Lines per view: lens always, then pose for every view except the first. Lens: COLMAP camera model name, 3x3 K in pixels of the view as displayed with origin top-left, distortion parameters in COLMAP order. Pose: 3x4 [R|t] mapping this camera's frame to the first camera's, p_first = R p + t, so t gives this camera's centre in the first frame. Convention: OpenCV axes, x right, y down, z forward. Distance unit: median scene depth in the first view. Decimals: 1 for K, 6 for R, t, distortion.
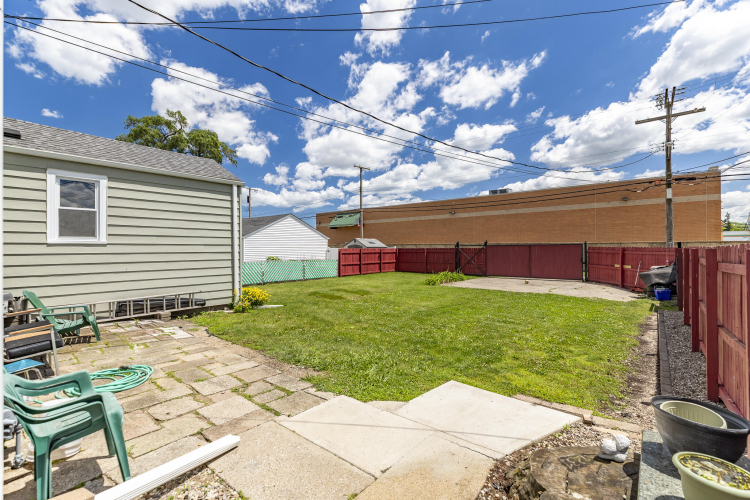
lens RADIAL K [[335.5, 0, 377.7], [0, 335.5, 245.6], [0, 0, 1]] dist [0.012746, -0.004055]
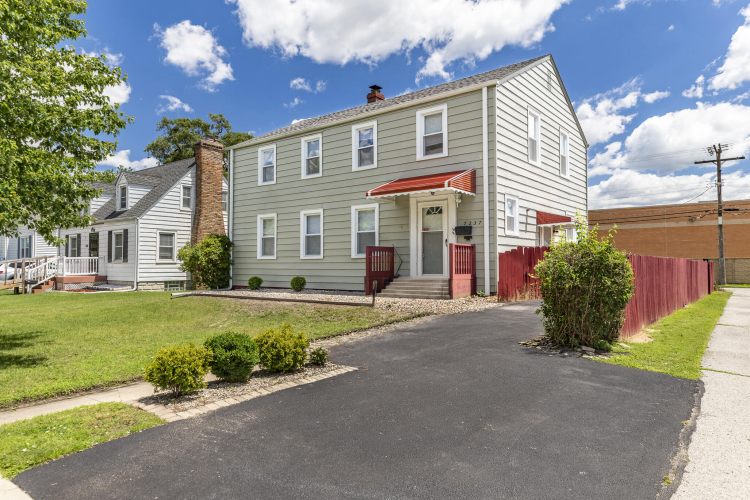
lens RADIAL K [[496.4, 0, 375.0], [0, 496.4, 250.0], [0, 0, 1]] dist [0.006958, 0.002011]
pose [[0.999745, 0.002689, 0.022437, -0.468745], [-0.002275, 0.999827, -0.018463, -0.007525], [-0.022483, 0.018407, 0.999578, -0.830770]]
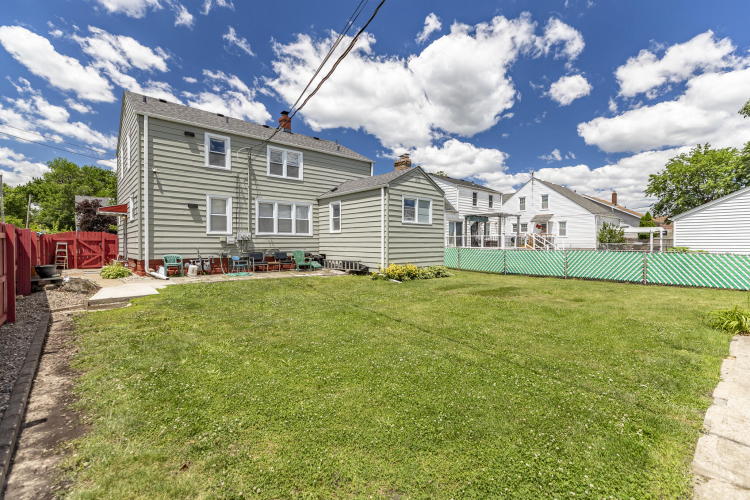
lens RADIAL K [[335.5, 0, 377.7], [0, 335.5, 245.6], [0, 0, 1]] dist [0.012746, -0.004055]
pose [[-0.146326, 0.010103, -0.989185, 0.435999], [0.008672, 0.999923, 0.008930, 0.020445], [0.989198, -0.007272, -0.146402, 0.552621]]
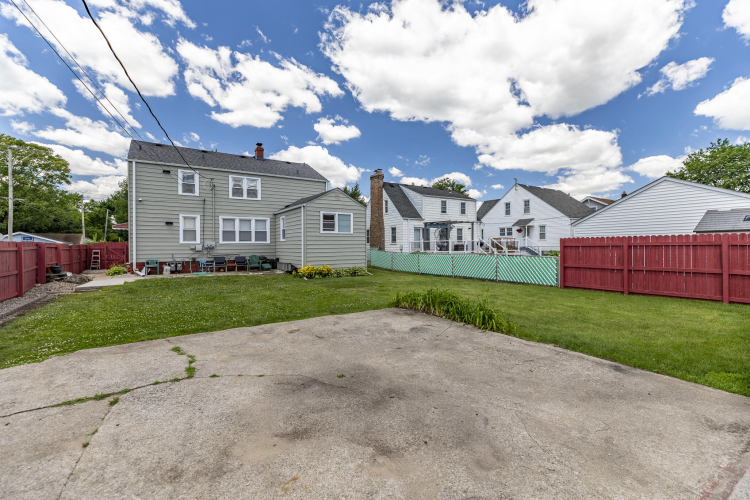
lens RADIAL K [[335.5, 0, 377.7], [0, 335.5, 245.6], [0, 0, 1]] dist [0.012746, -0.004055]
pose [[-0.288896, 0.001956, -0.957358, 0.538865], [0.017079, 0.999849, -0.003111, 0.018118], [0.957208, -0.017250, -0.288886, 0.884479]]
